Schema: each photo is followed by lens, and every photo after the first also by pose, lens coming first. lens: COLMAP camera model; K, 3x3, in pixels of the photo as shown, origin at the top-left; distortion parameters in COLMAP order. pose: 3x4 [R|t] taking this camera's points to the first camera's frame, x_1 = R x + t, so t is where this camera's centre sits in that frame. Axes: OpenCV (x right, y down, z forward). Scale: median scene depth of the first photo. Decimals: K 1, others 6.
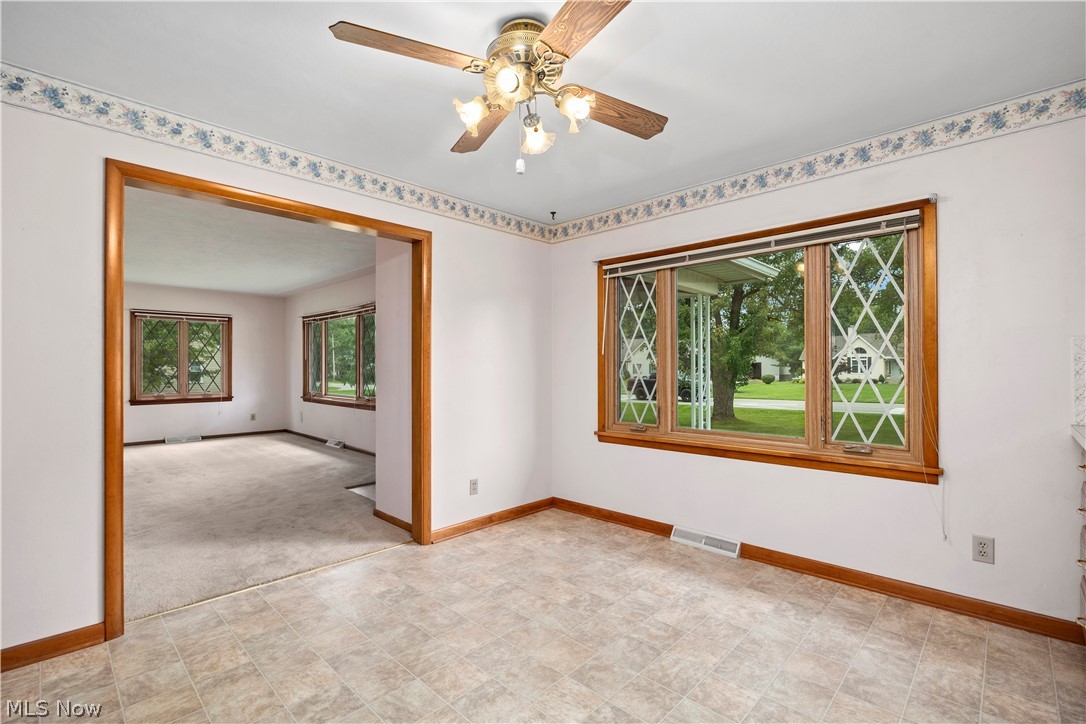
lens RADIAL K [[502.8, 0, 543.2], [0, 502.8, 374.5], [0, 0, 1]] dist [-0.015902, 0.000546]
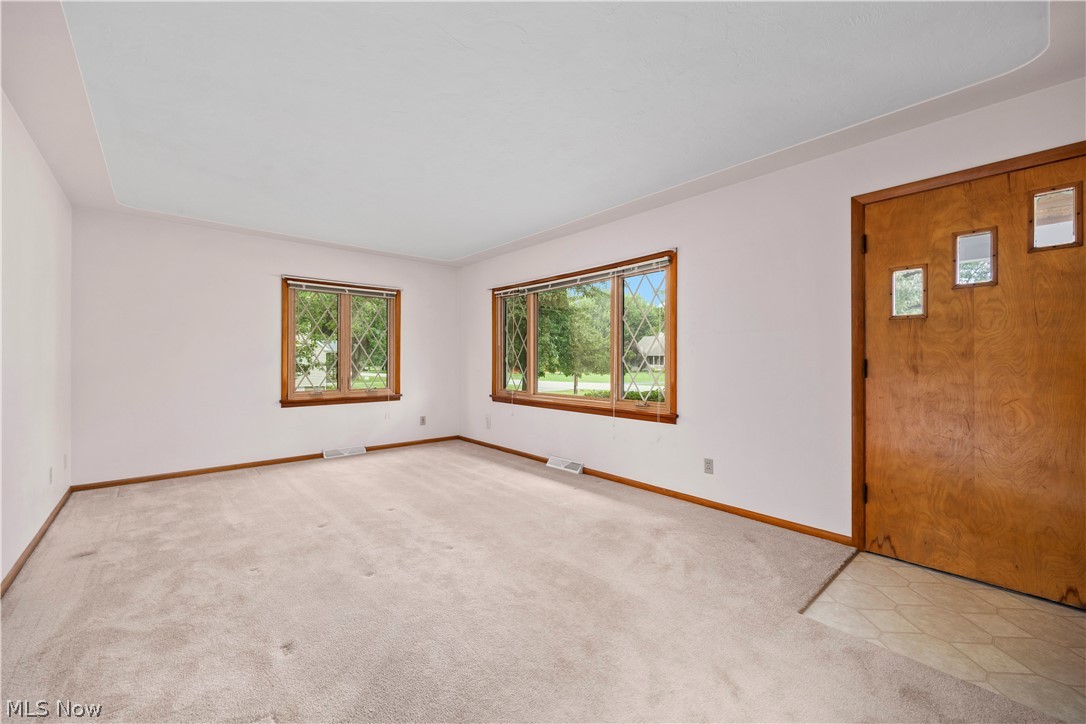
lens RADIAL K [[429.9, 0, 538.9], [0, 429.9, 360.7], [0, 0, 1]] dist [-0.000687, -0.000169]
pose [[0.997265, -0.009669, -0.073274, 0.481883], [0.009743, 0.999952, 0.000650, 0.005282], [0.073264, -0.001362, 0.997312, -0.488842]]
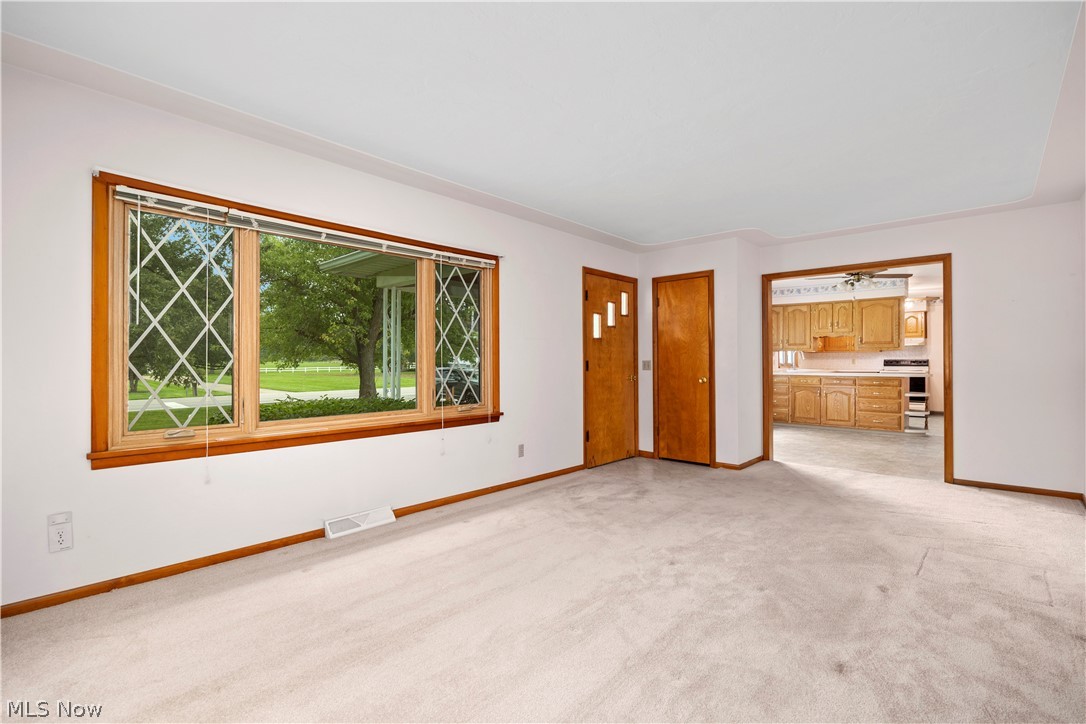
lens RADIAL K [[479.3, 0, 543.0], [0, 479.3, 362.0], [0, 0, 1]] dist [-0.016757, 0.000107]
pose [[-0.023041, -0.011441, 0.999669, -0.627803], [-0.001166, 0.999934, 0.011417, -0.005104], [-0.999734, -0.000902, -0.023052, 0.623202]]
